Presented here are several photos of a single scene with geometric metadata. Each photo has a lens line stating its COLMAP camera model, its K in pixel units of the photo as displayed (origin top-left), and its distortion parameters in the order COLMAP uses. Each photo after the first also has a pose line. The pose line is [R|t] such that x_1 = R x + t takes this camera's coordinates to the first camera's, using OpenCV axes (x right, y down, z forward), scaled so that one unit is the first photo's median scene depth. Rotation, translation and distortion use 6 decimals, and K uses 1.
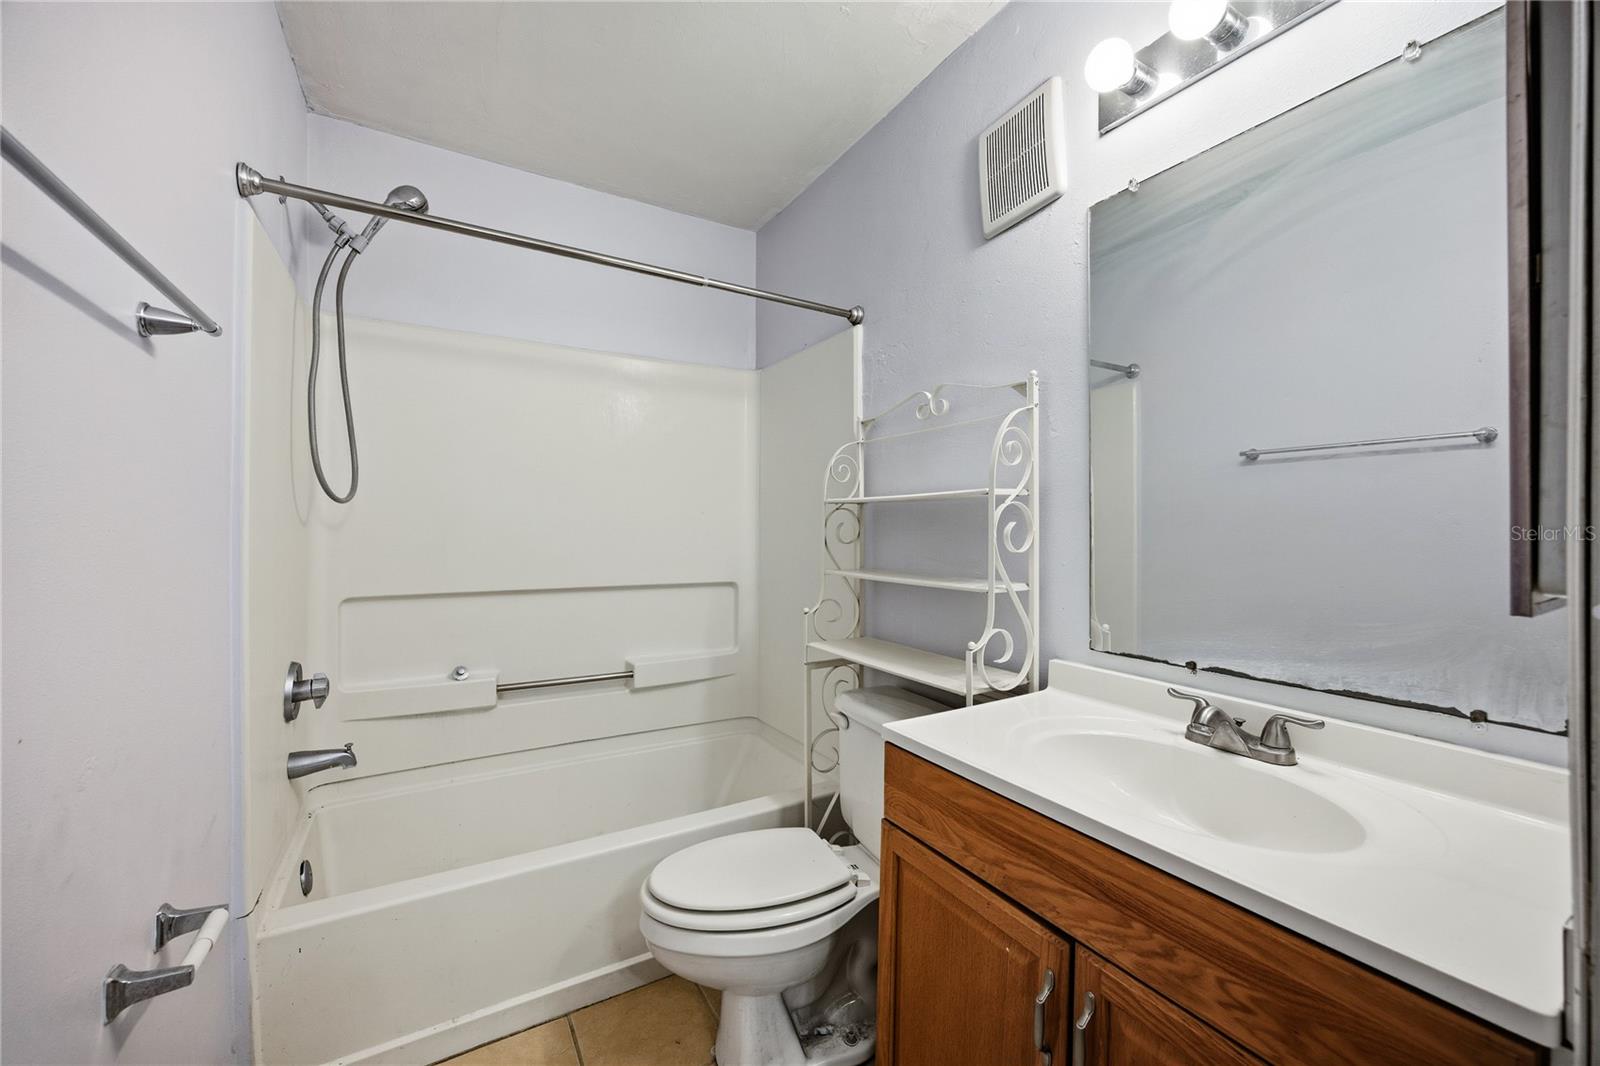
lens RADIAL K [[635.0, 0, 804.2], [0, 635.0, 528.9], [0, 0, 1]] dist [-0.034386, 0.011827]
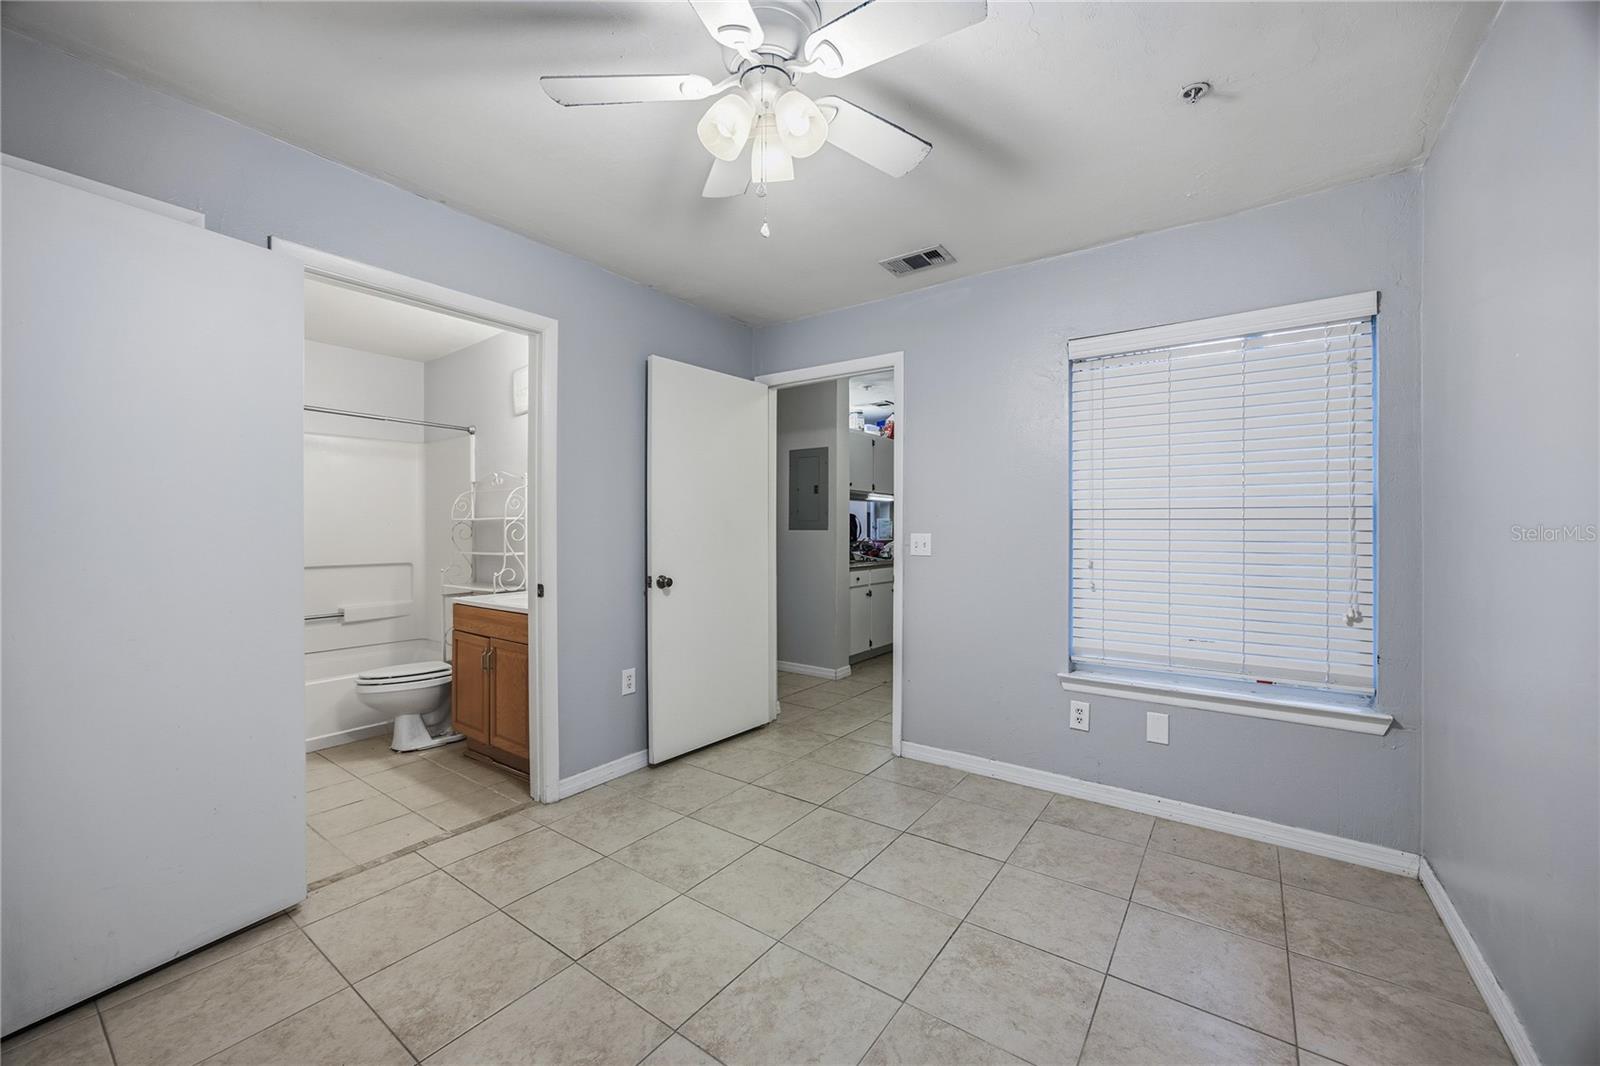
lens RADIAL K [[635.0, 0, 804.2], [0, 635.0, 528.9], [0, 0, 1]] dist [-0.034386, 0.011827]
pose [[0.918444, -0.003642, 0.395534, 0.375225], [0.003785, 0.999993, 0.000417, -0.010081], [-0.395532, 0.001114, 0.918451, -1.887265]]
